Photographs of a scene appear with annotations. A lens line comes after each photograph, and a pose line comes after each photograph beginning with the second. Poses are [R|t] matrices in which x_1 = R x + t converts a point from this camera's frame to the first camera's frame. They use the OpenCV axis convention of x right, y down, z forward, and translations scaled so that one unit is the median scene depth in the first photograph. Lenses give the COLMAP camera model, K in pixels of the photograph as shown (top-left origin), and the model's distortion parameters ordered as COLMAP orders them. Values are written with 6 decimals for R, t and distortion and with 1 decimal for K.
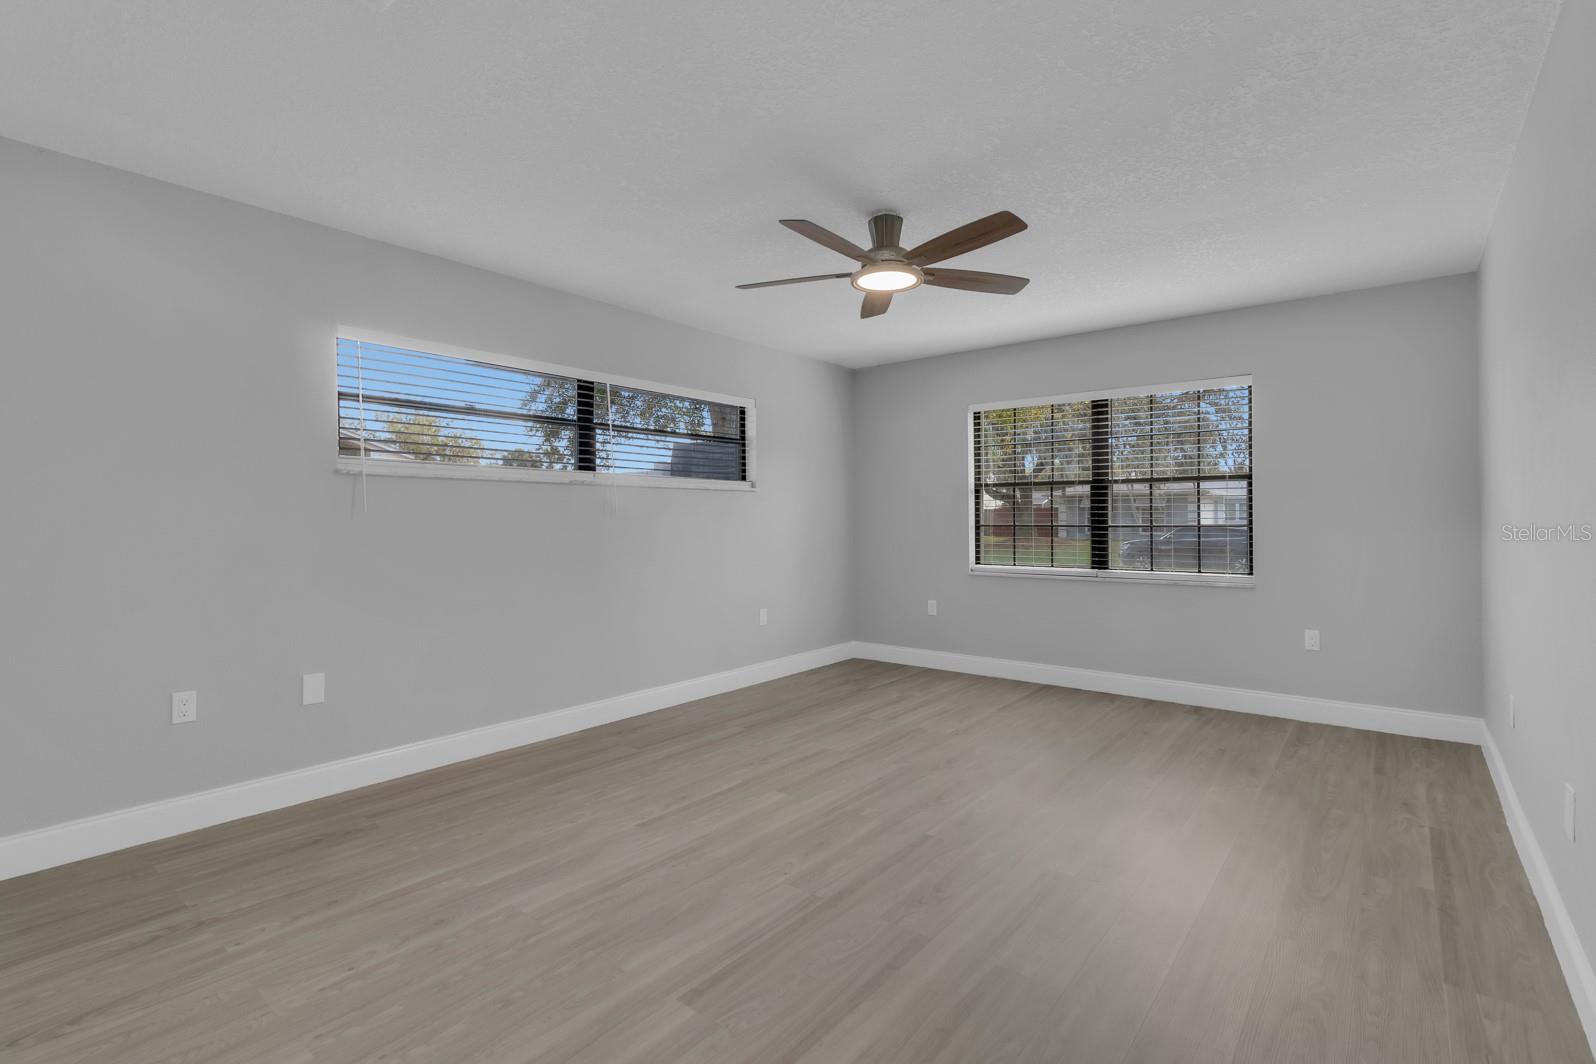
lens RADIAL K [[741.8, 0, 804.9], [0, 741.8, 529.7], [0, 0, 1]] dist [0.004160, 0.000137]
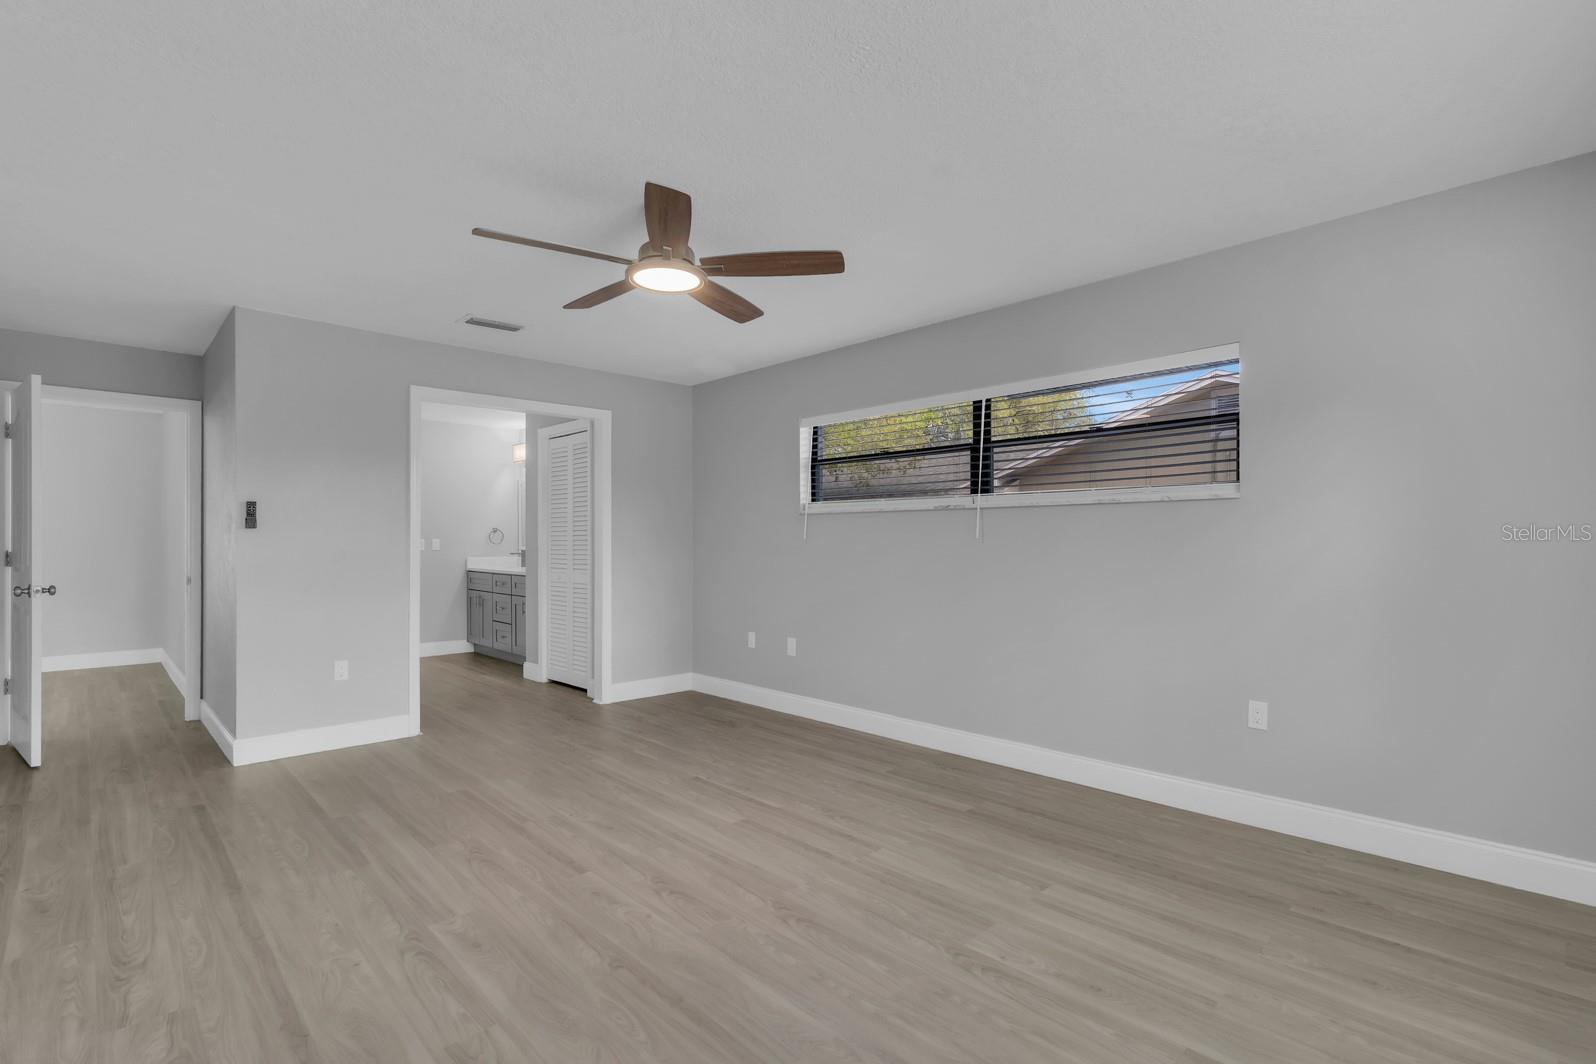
lens RADIAL K [[741.8, 0, 804.9], [0, 741.8, 529.7], [0, 0, 1]] dist [0.004160, 0.000137]
pose [[-0.130230, -0.017925, -0.991322, 0.951086], [-0.015204, 0.999755, -0.016081, -0.017887], [0.991367, 0.012978, -0.130470, 1.221802]]
